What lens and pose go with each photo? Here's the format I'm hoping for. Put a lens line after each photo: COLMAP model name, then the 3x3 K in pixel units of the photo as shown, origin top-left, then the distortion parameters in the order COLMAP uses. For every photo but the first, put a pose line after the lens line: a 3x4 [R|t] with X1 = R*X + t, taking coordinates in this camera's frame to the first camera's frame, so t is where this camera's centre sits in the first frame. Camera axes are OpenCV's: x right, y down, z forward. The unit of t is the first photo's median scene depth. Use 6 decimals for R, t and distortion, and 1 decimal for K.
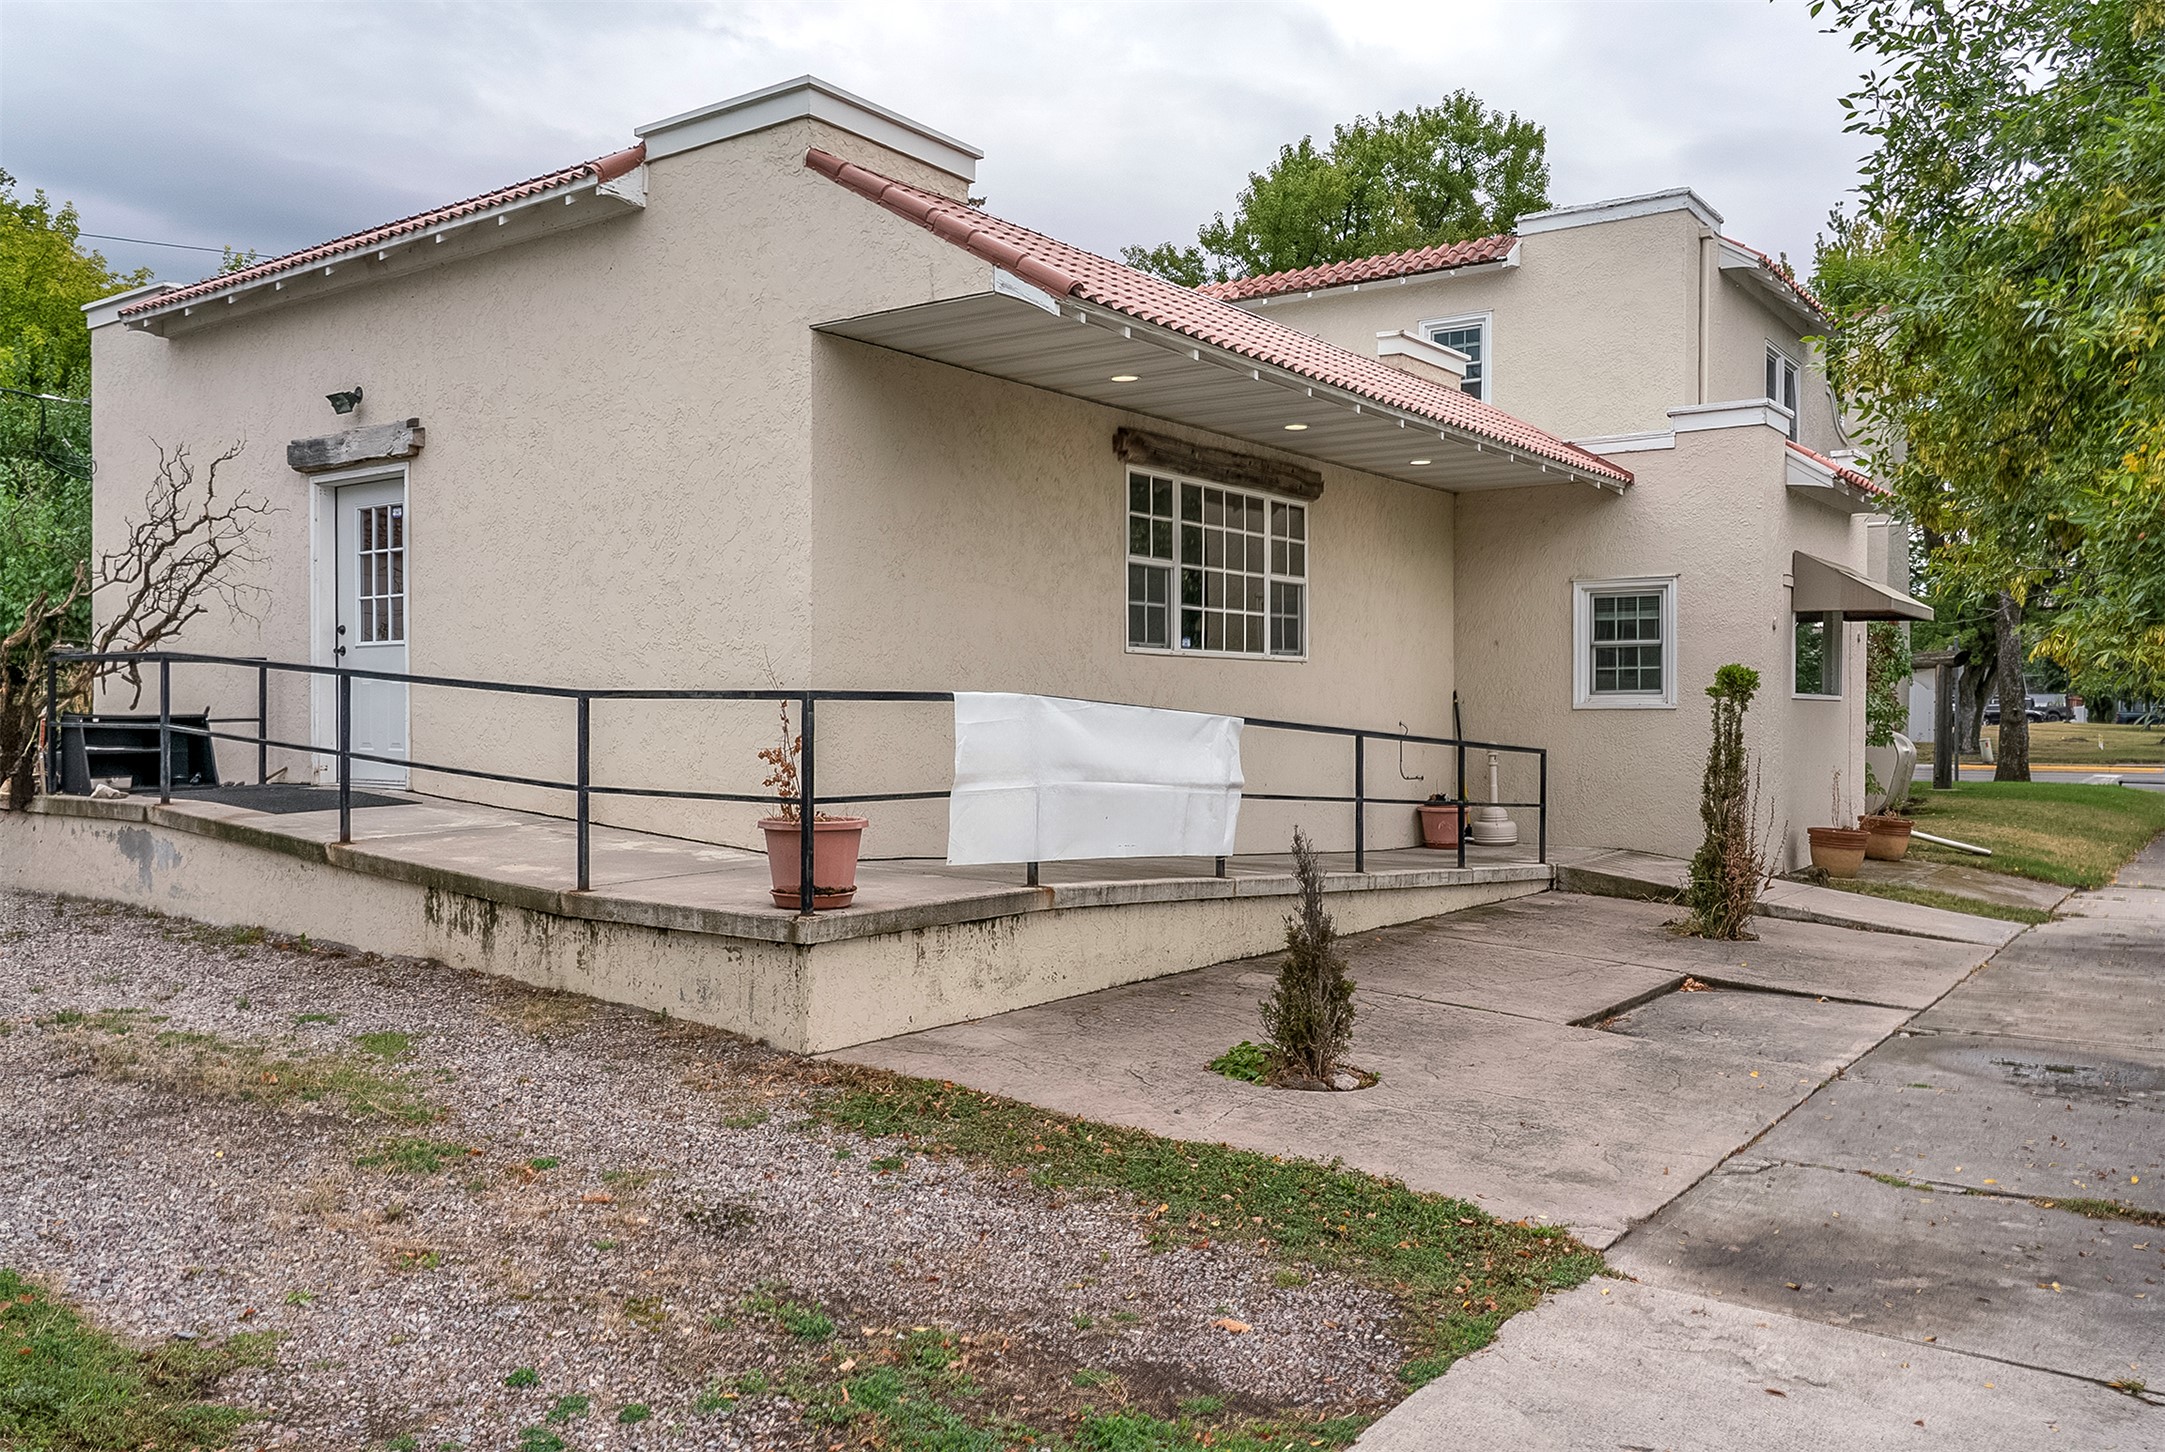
lens RADIAL K [[1638.8, 0, 1079.7], [0, 1638.8, 728.0], [0, 0, 1]] dist [-0.000140, 0.000145]
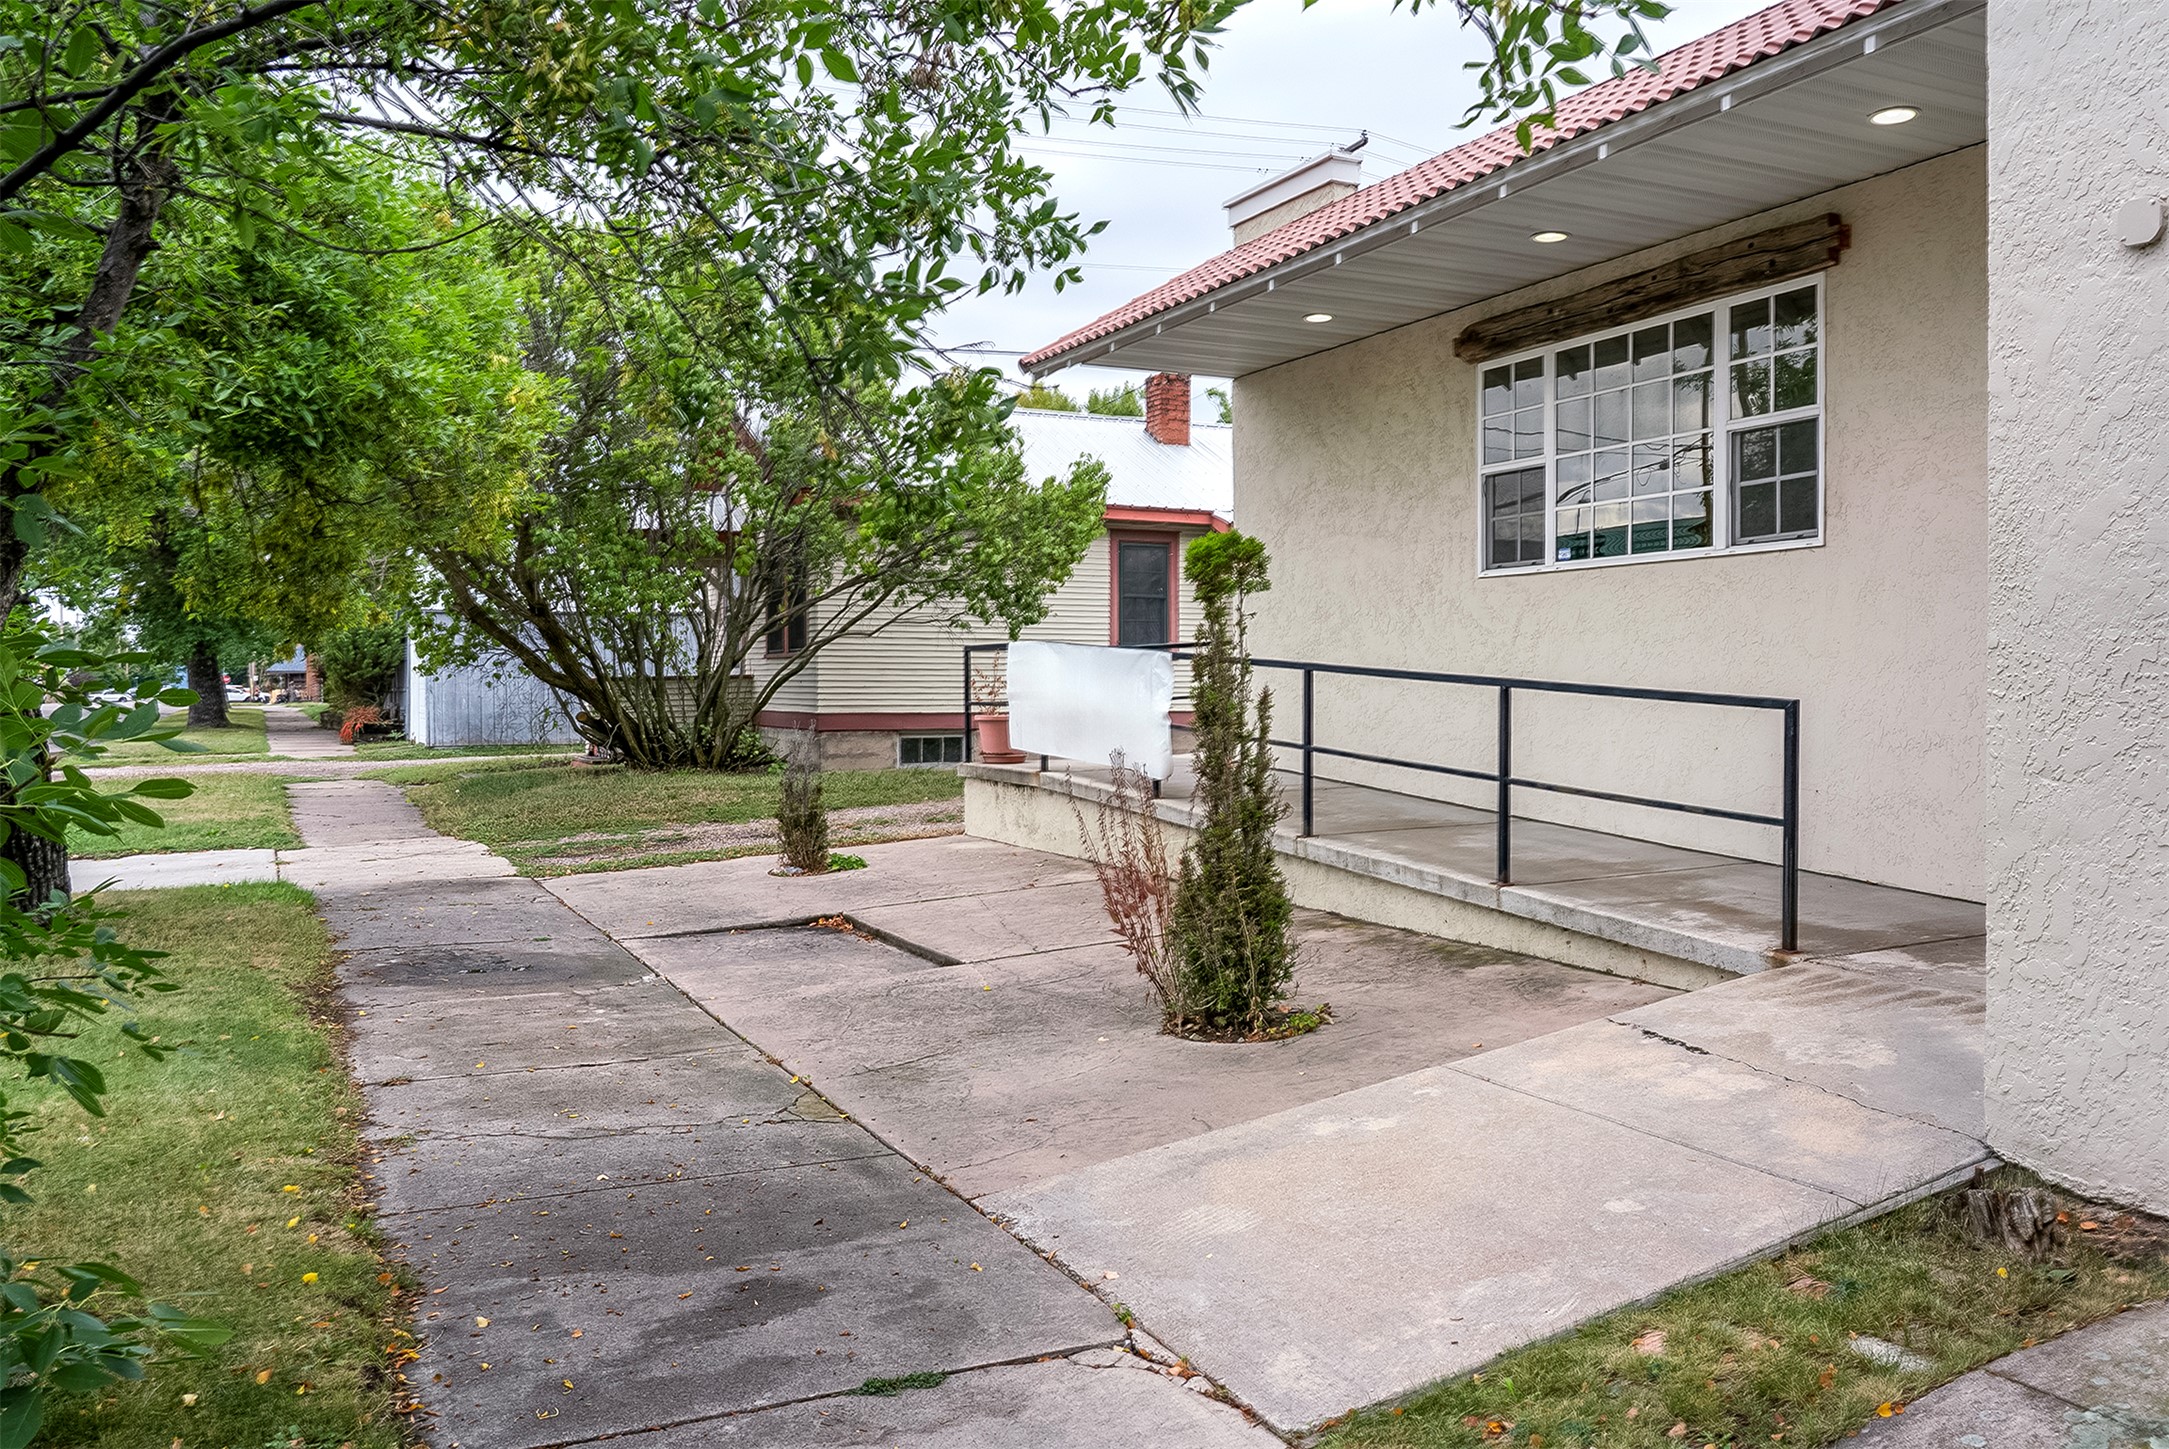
lens RADIAL K [[1649.1, 0, 1081.7], [0, 1649.1, 720.5], [0, 0, 1]] dist [0.001724, 0.000636]
pose [[-0.427591, 0.015157, -0.903845, 0.925897], [-0.007127, 0.999772, 0.020137, 0.014363], [0.903944, 0.015052, -0.427386, 1.188102]]
